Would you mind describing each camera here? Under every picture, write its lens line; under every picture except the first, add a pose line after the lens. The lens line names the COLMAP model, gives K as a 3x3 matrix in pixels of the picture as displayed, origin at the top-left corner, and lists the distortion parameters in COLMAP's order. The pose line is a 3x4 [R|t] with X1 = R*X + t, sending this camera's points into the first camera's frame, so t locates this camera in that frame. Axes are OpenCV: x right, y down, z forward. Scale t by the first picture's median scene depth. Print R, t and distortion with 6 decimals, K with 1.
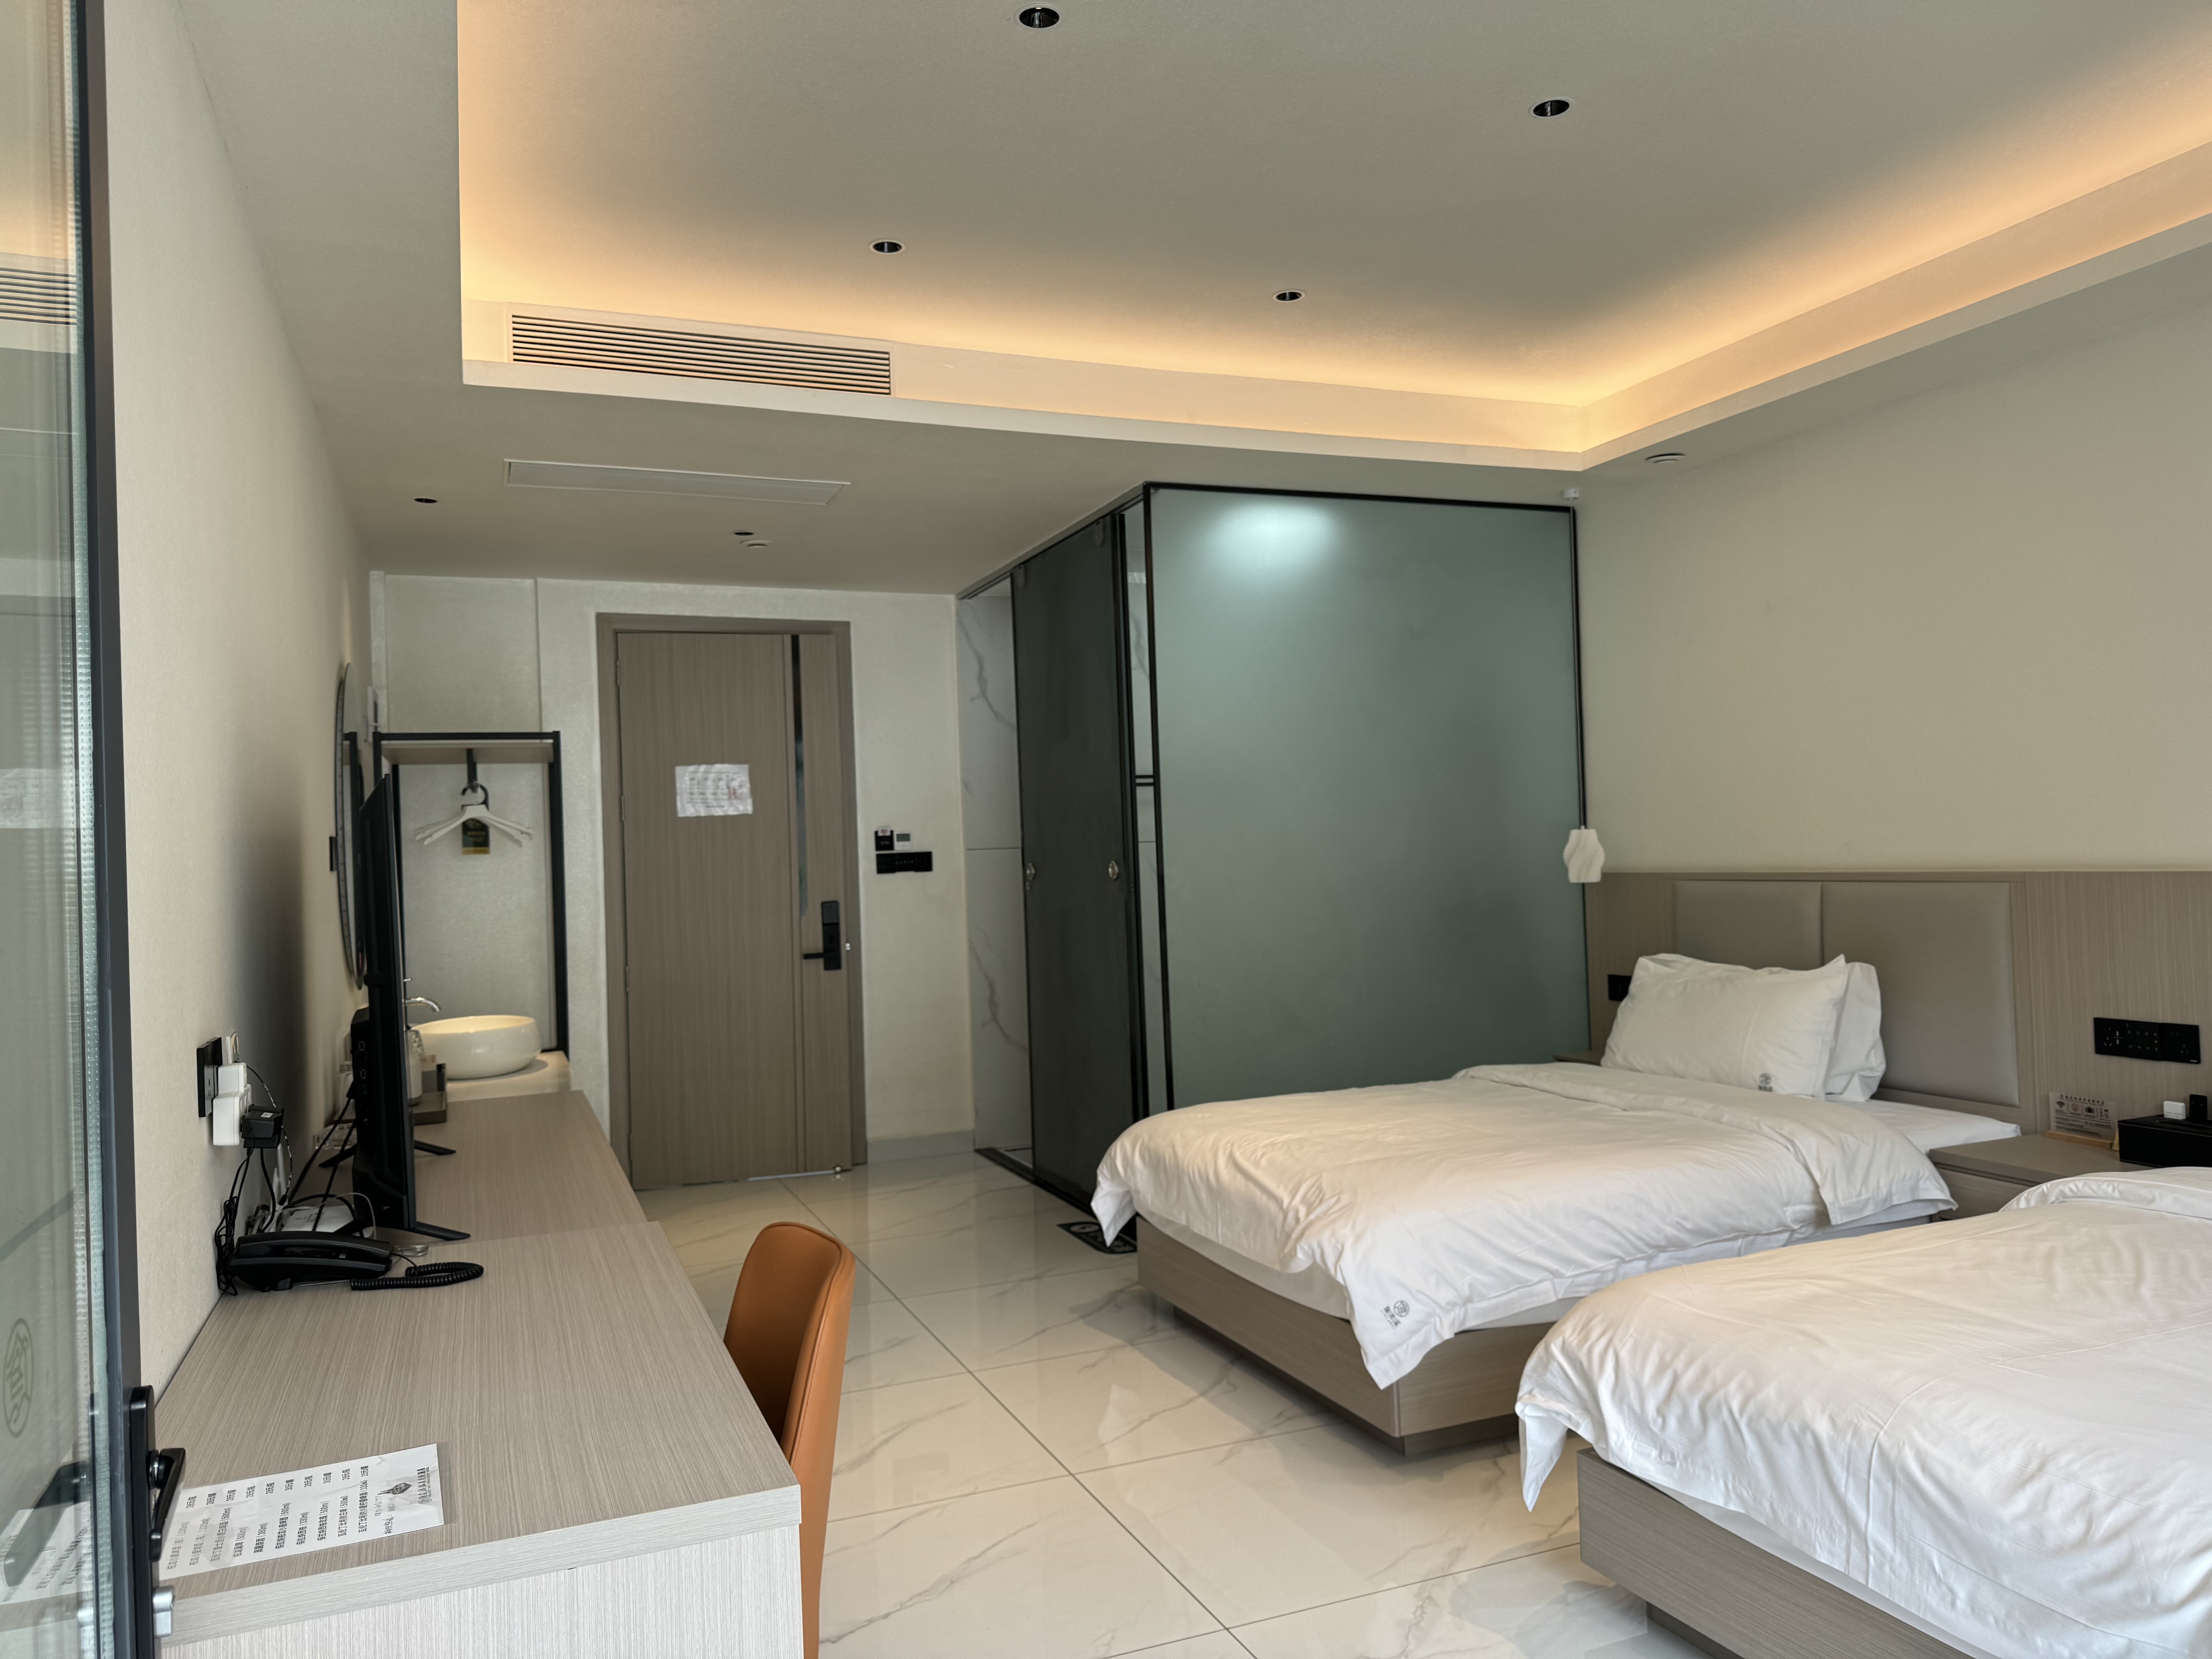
lens RADIAL K [[1538.3, 0, 1106.0], [0, 1538.3, 829.5], [0, 0, 1]] dist [0.171251, -0.382061]
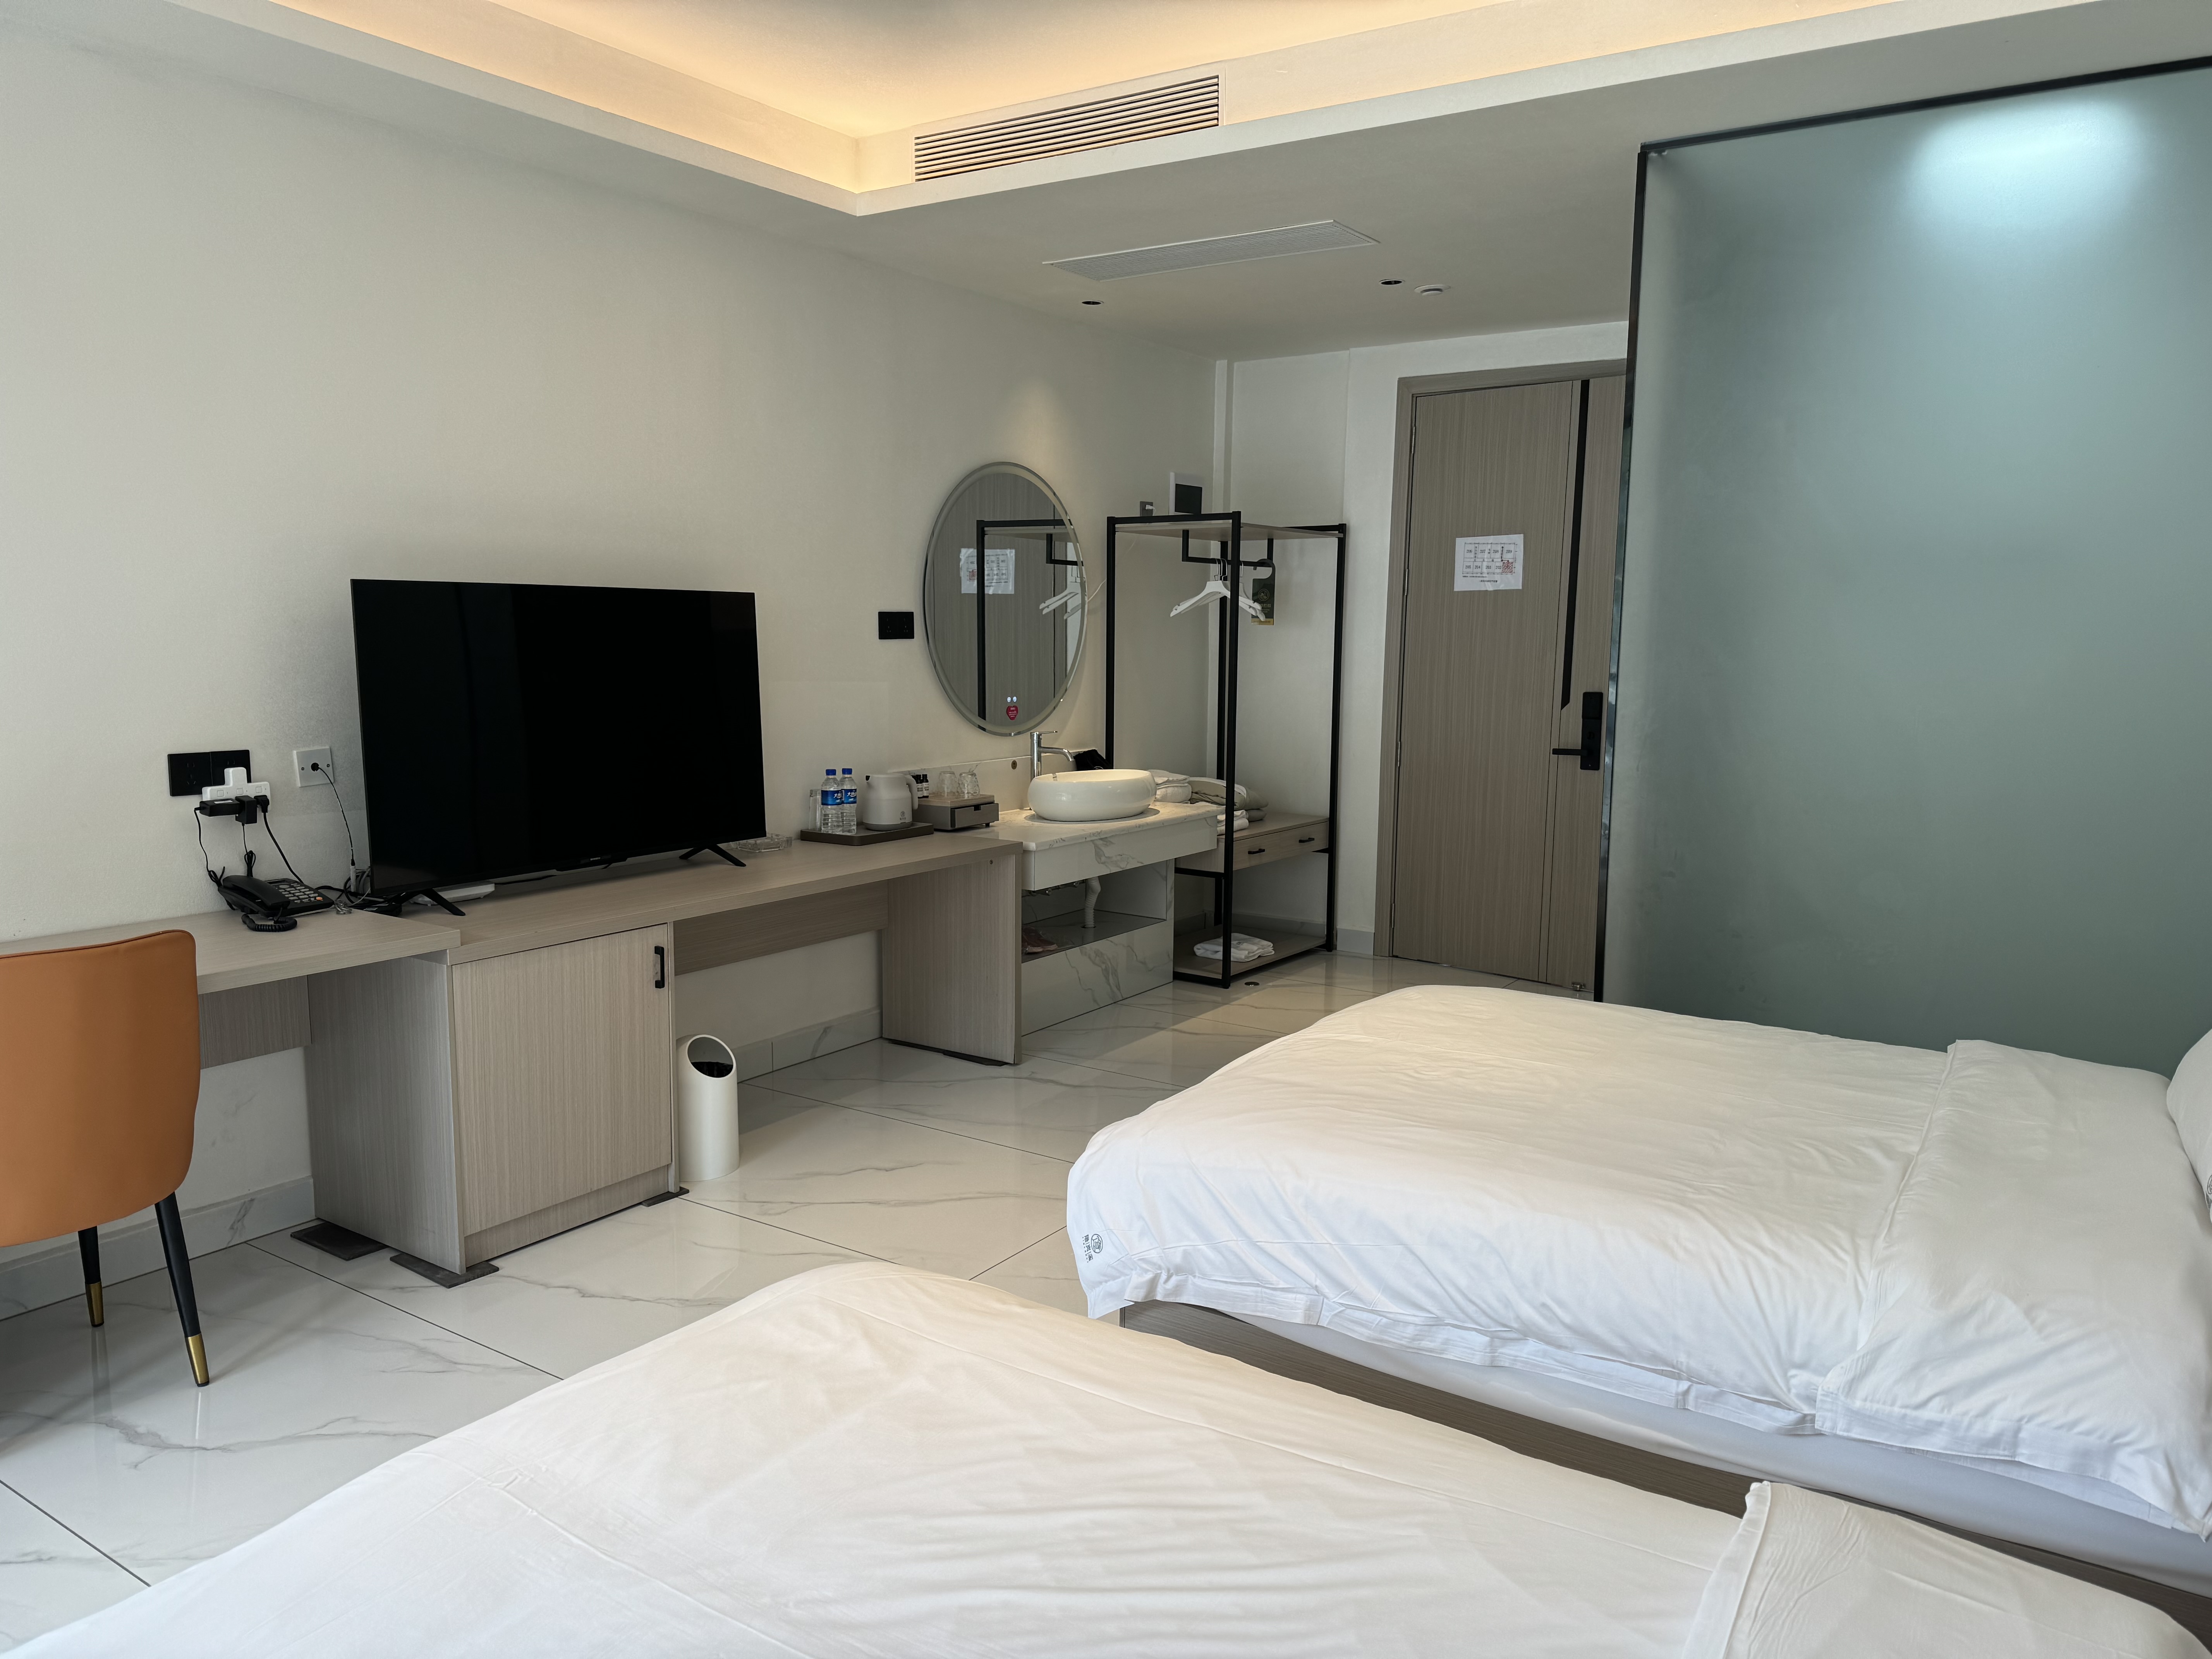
lens RADIAL K [[1538.3, 0, 1106.0], [0, 1538.3, 829.5], [0, 0, 1]] dist [0.171251, -0.382061]
pose [[0.559977, 0.151987, -0.814448, 0.506005], [-0.017690, 0.984999, 0.171651, -0.030219], [0.828319, -0.081713, 0.554265, 0.347459]]
